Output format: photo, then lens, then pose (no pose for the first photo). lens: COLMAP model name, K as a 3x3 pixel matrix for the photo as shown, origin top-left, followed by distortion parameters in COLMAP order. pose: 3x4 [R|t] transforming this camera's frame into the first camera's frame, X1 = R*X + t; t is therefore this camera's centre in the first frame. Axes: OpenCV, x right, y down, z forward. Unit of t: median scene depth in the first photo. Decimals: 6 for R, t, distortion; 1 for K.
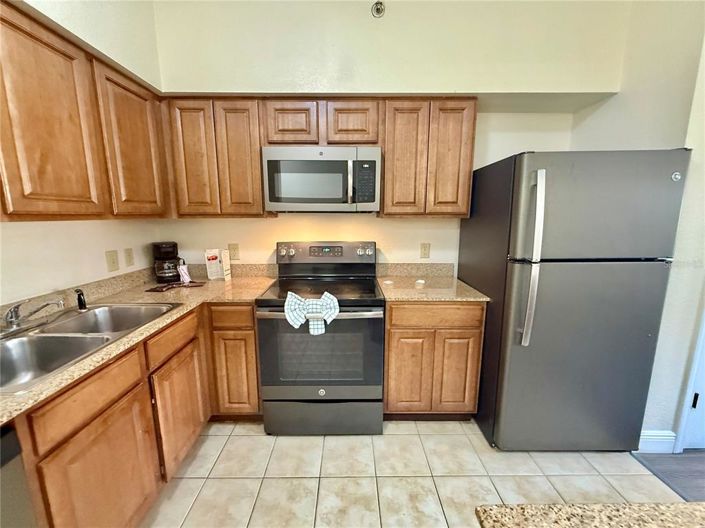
lens RADIAL K [[282.8, 0, 352.6], [0, 282.8, 265.5], [0, 0, 1]] dist [-0.003335, -0.000205]
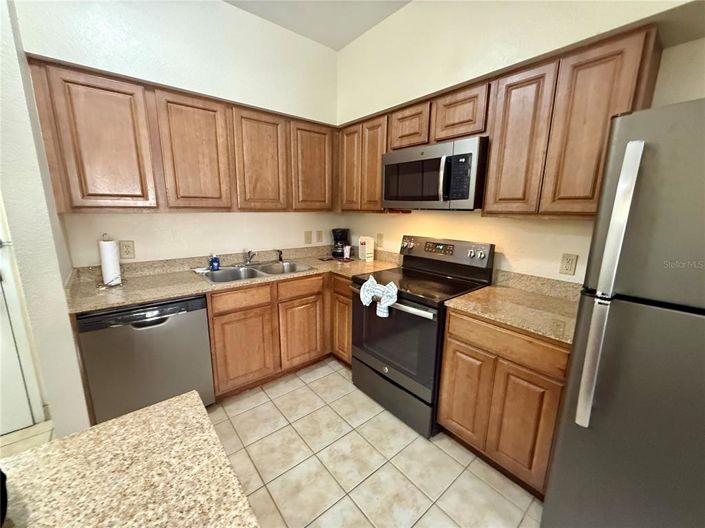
lens RADIAL K [[282.8, 0, 352.6], [0, 282.8, 265.5], [0, 0, 1]] dist [-0.003335, -0.000205]
pose [[0.634421, 0.163635, -0.755469, 0.580551], [-0.149074, 0.984890, 0.088140, -0.039444], [0.758477, 0.056702, 0.649229, 0.144633]]
